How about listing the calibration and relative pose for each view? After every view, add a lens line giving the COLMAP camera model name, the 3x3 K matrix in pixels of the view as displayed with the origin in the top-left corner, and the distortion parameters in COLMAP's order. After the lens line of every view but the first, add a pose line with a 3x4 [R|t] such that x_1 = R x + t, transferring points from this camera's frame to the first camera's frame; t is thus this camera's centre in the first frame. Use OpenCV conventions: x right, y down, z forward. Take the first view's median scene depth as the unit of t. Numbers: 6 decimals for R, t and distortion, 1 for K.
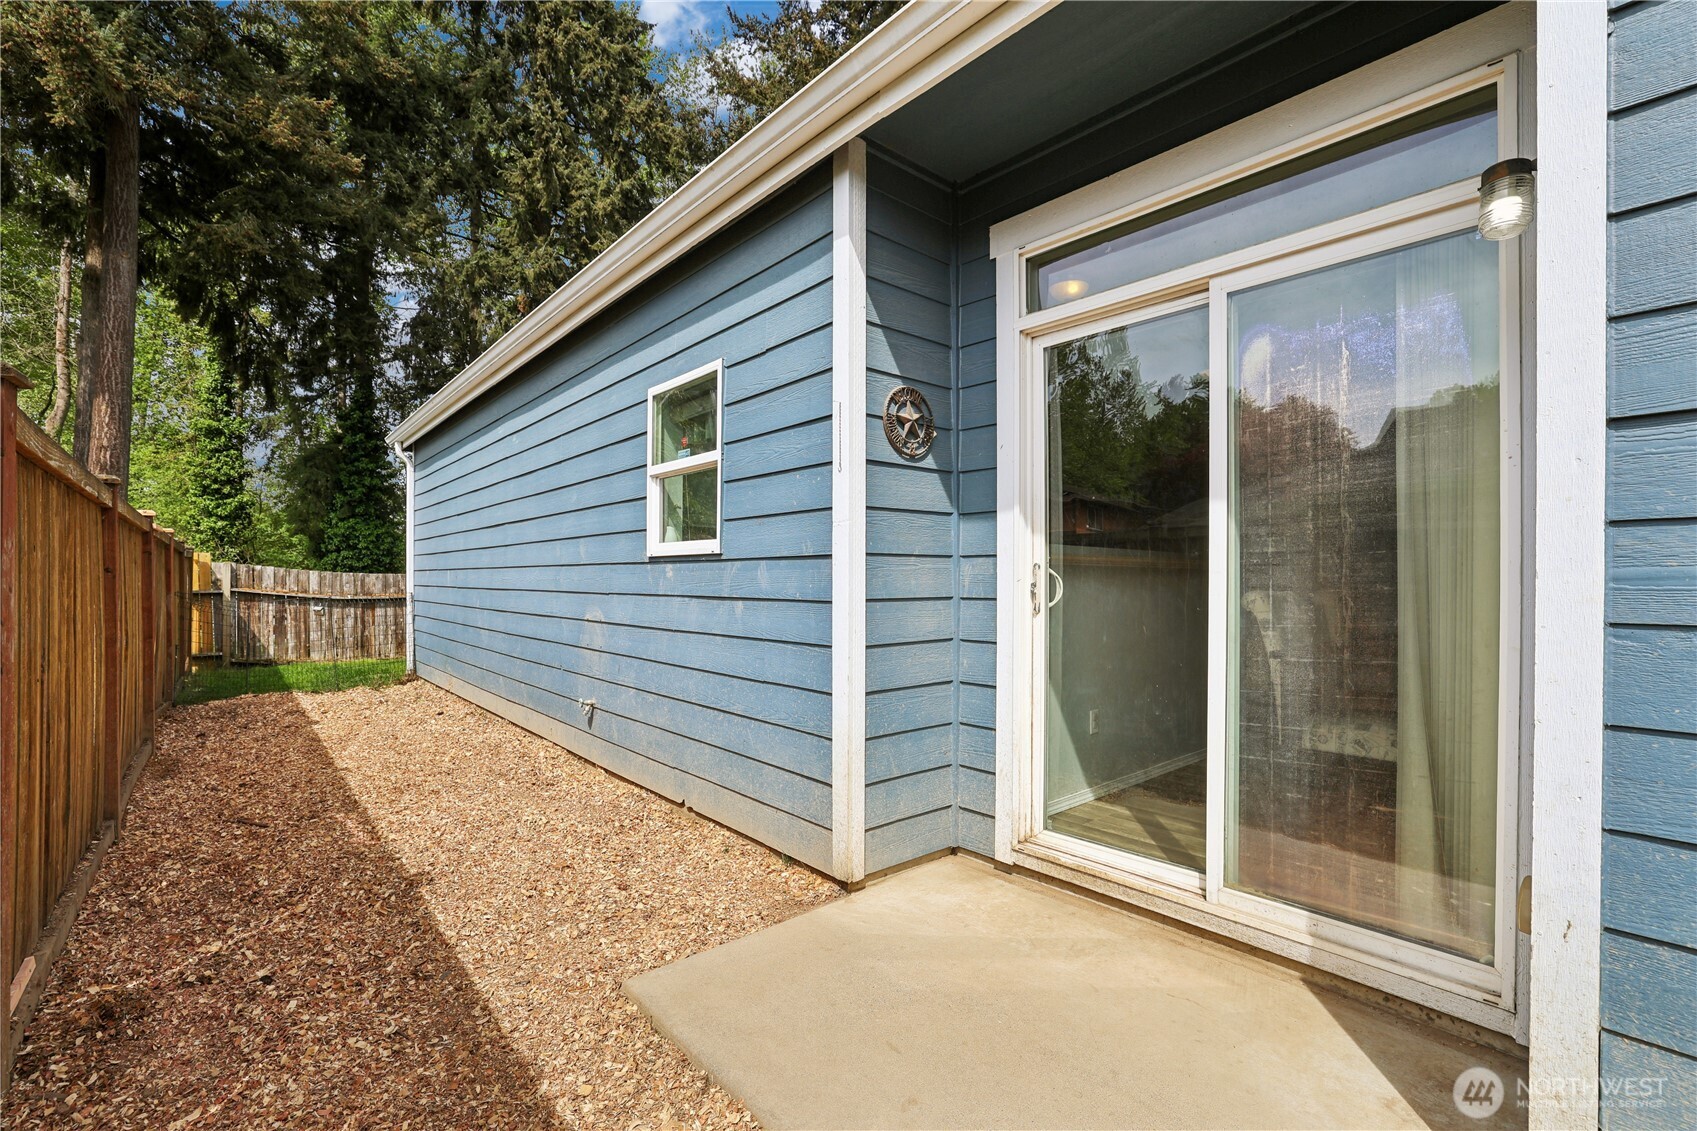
lens RADIAL K [[745.6, 0, 850.1], [0, 745.6, 584.4], [0, 0, 1]] dist [-0.030978, 0.008658]
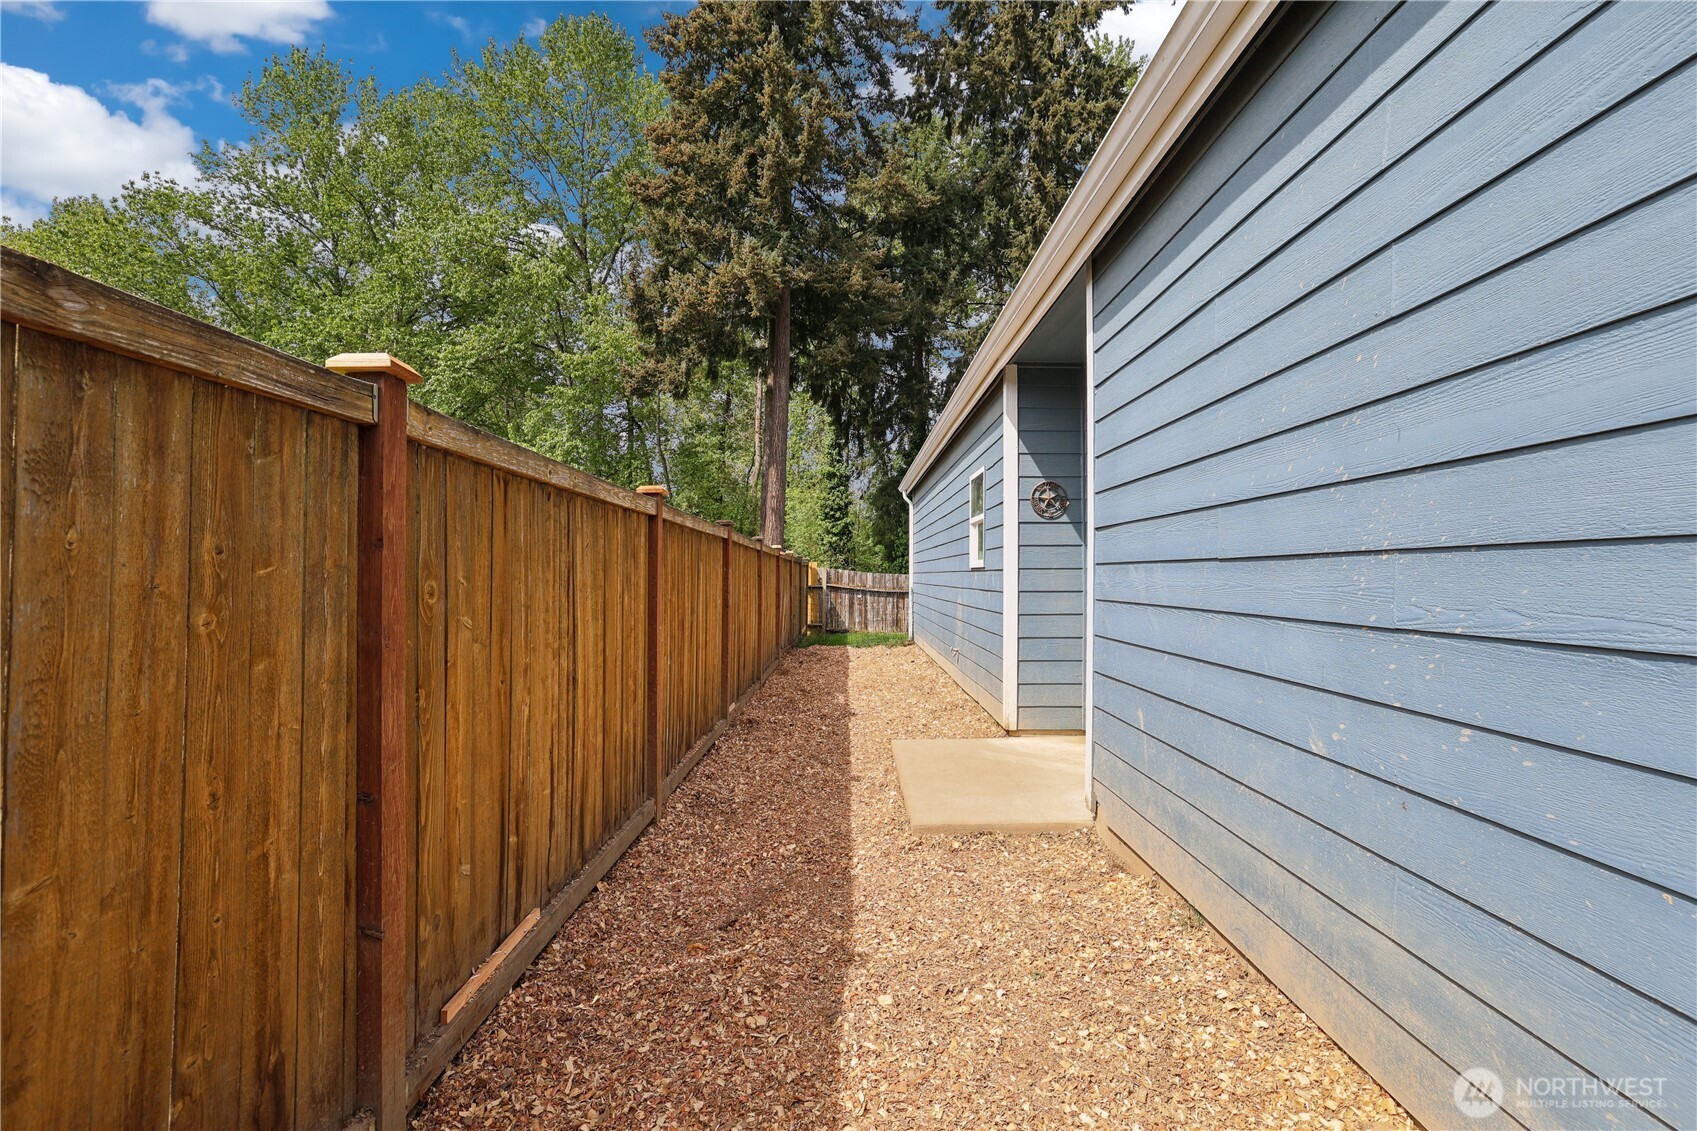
lens RADIAL K [[739.3, 0, 839.8], [0, 739.3, 556.9], [0, 0, 1]] dist [-0.049967, 0.018005]
pose [[0.754006, -0.017674, -0.656629, 0.233877], [-0.004822, 0.999462, -0.032439, -0.001528], [0.656849, 0.027625, 0.753516, -0.198527]]
